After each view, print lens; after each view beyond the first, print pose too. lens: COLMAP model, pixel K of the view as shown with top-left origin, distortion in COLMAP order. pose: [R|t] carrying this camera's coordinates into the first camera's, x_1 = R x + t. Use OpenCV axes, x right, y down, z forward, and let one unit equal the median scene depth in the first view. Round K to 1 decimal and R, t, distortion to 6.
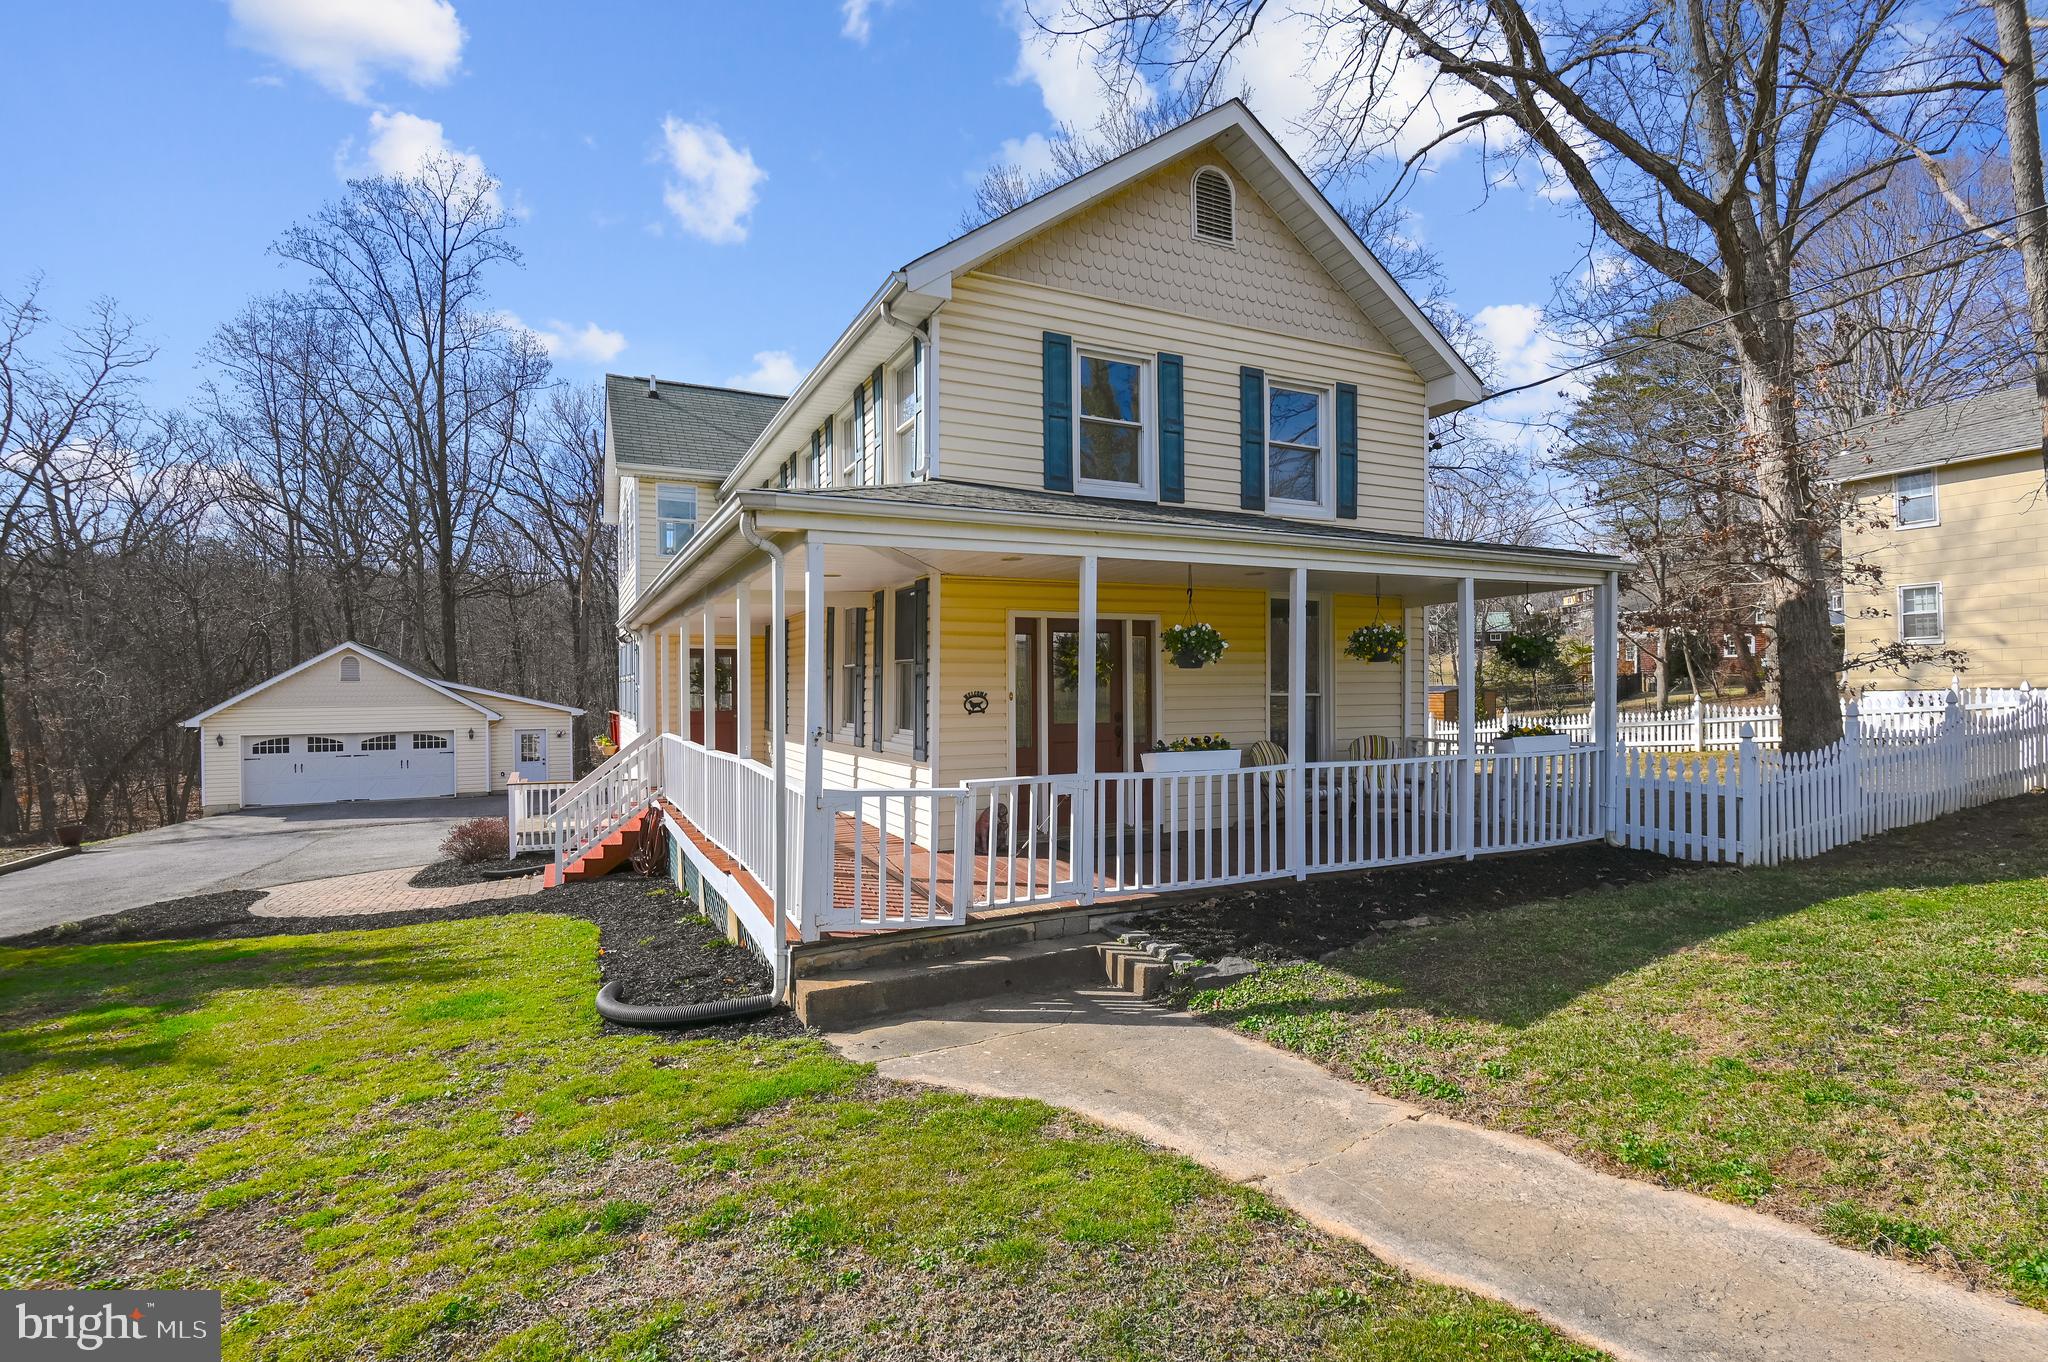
lens RADIAL K [[952.3, 0, 1024.0], [0, 952.3, 681.0], [0, 0, 1]] dist [0.016879, -0.032022]
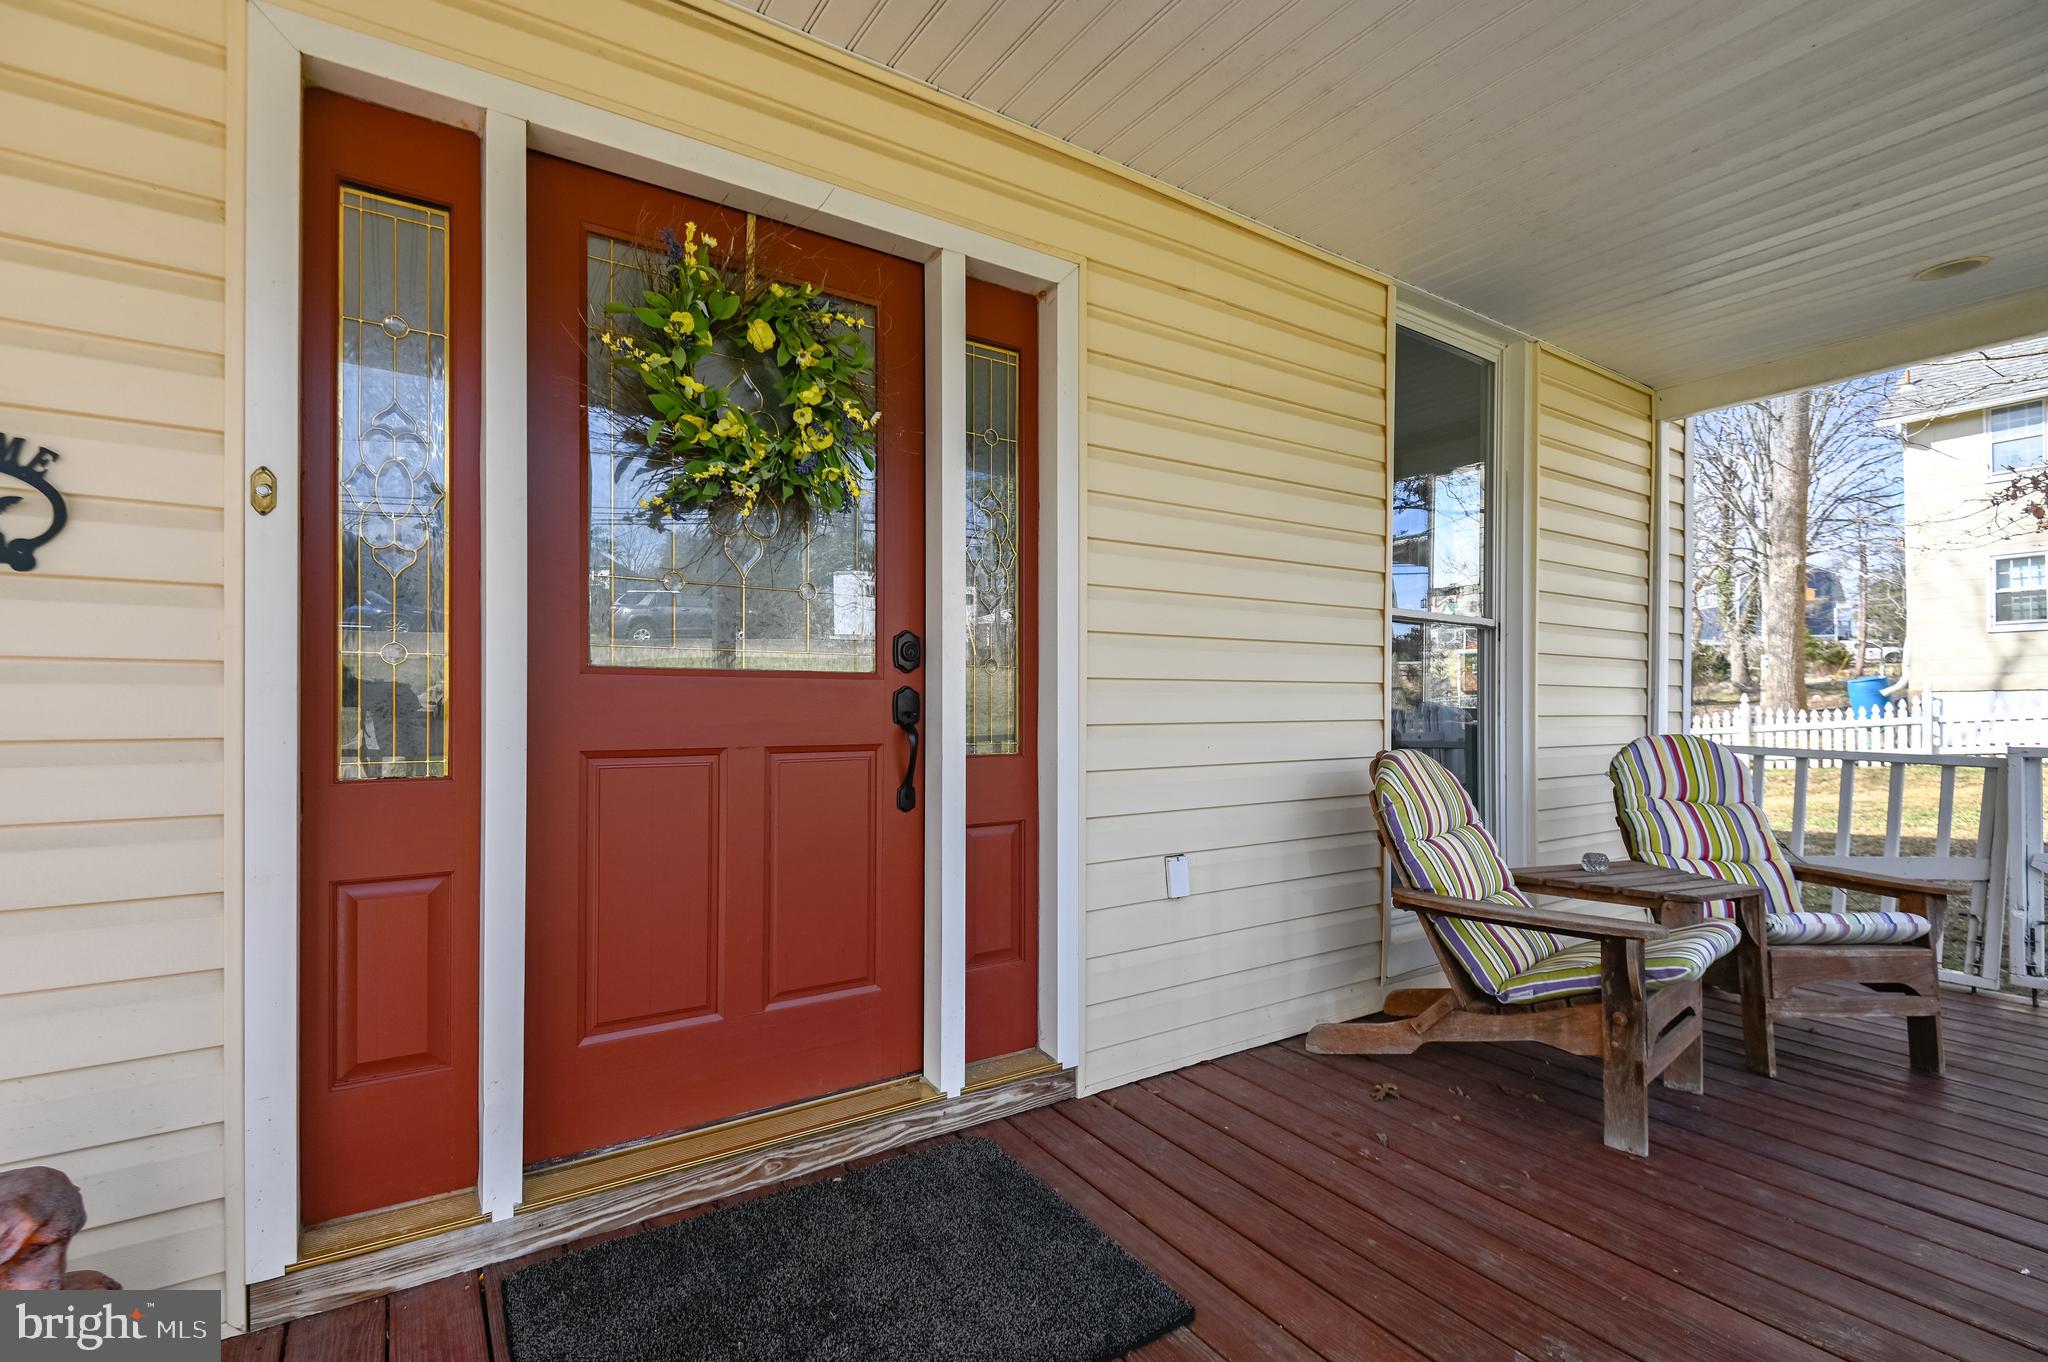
lens RADIAL K [[937.2, 0, 1019.3], [0, 937.2, 694.6], [0, 0, 1]] dist [0.041100, -0.024921]
pose [[0.990516, 0.010496, 0.136994, 0.082079], [-0.010204, 0.999944, -0.002835, 0.043349], [-0.137016, 0.001410, 0.990568, 0.653754]]
